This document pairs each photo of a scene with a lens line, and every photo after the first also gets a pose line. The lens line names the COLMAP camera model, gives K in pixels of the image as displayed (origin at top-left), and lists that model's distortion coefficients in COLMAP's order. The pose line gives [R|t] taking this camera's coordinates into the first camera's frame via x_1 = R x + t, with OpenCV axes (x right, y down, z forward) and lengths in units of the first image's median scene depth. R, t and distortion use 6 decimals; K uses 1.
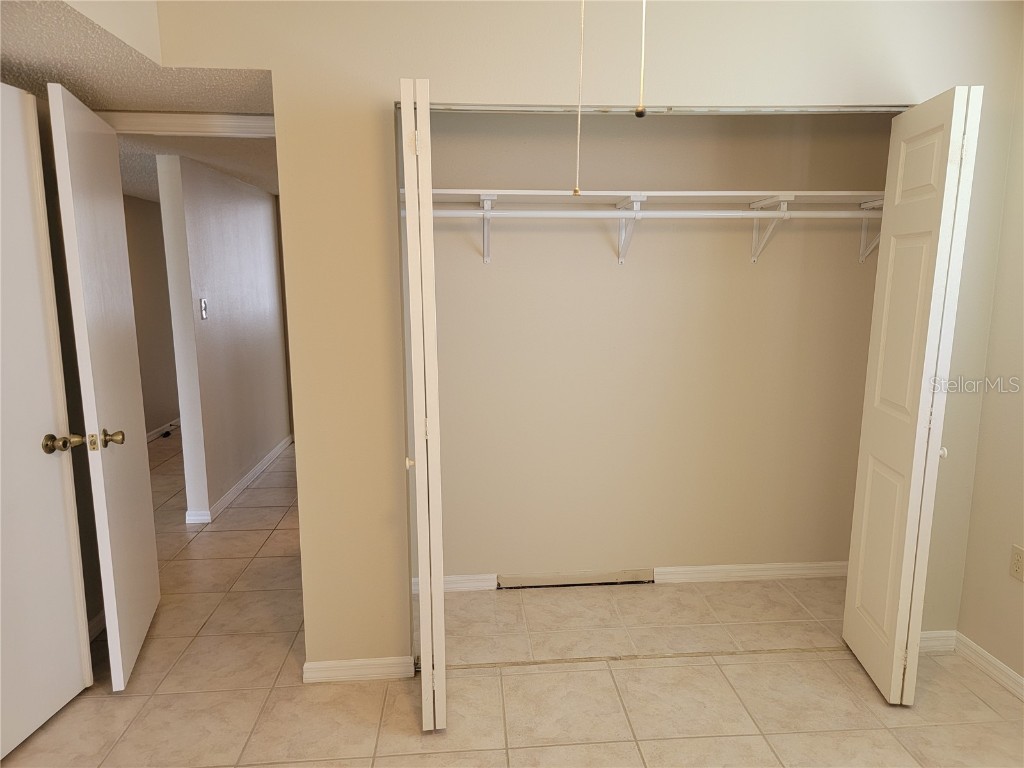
lens RADIAL K [[709.2, 0, 520.0], [0, 709.2, 396.0], [0, 0, 1]] dist [0.057659, -0.029540]
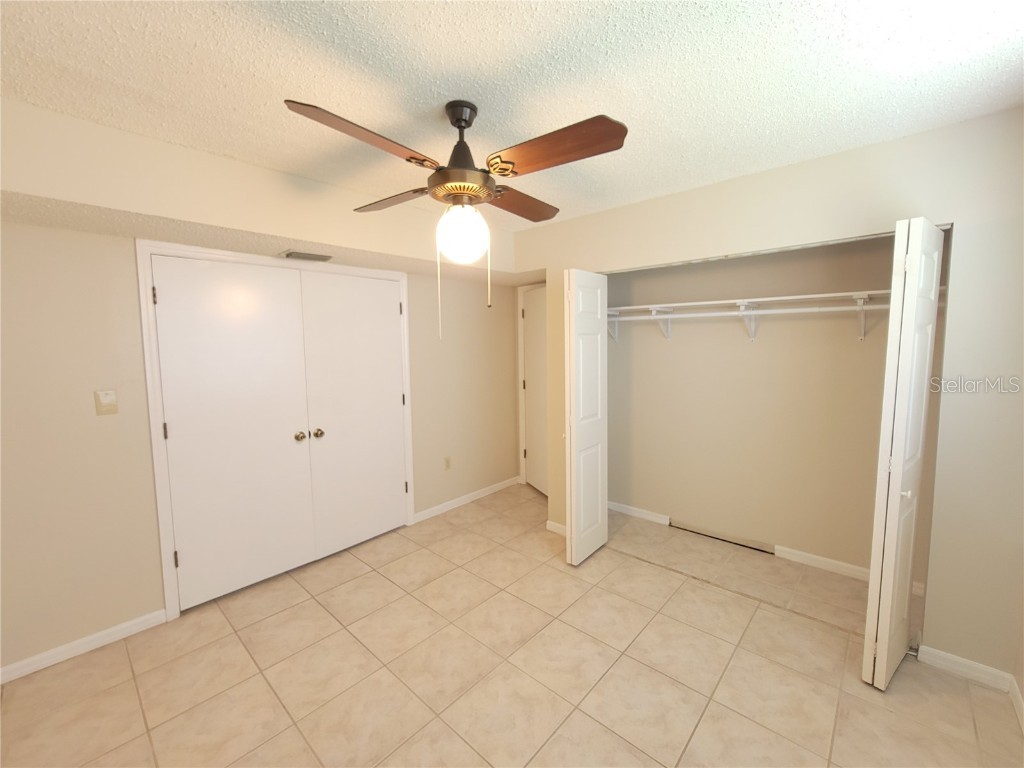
lens RADIAL K [[419.4, 0, 514.3], [0, 419.4, 375.2], [0, 0, 1]] dist [-0.001581, 0.000145]
pose [[0.690982, 0.054626, -0.720805, 0.531168], [-0.111080, 0.993321, -0.031206, -0.026059], [0.714287, 0.101630, 0.692435, -0.027633]]
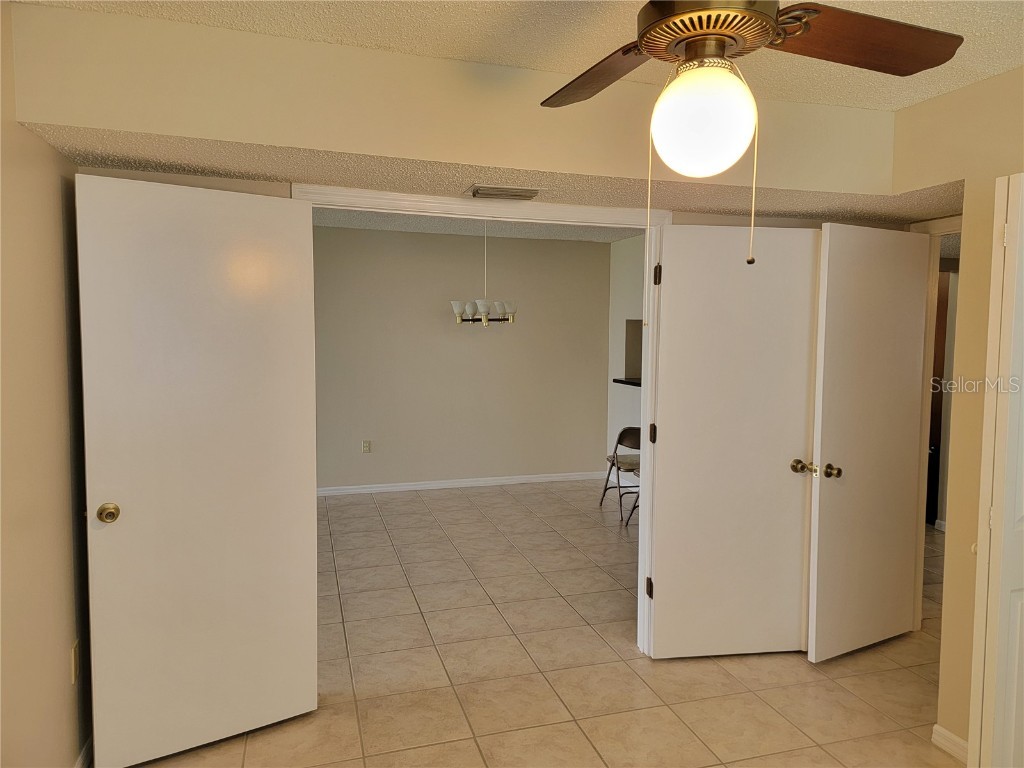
lens RADIAL K [[709.2, 0, 529.1], [0, 709.2, 384.6], [0, 0, 1]] dist [0.057659, -0.029540]
pose [[0.238113, 0.078006, -0.968100, 0.520897], [-0.174314, 0.984017, 0.036414, -0.045687], [0.955467, 0.160082, 0.247905, 0.094974]]
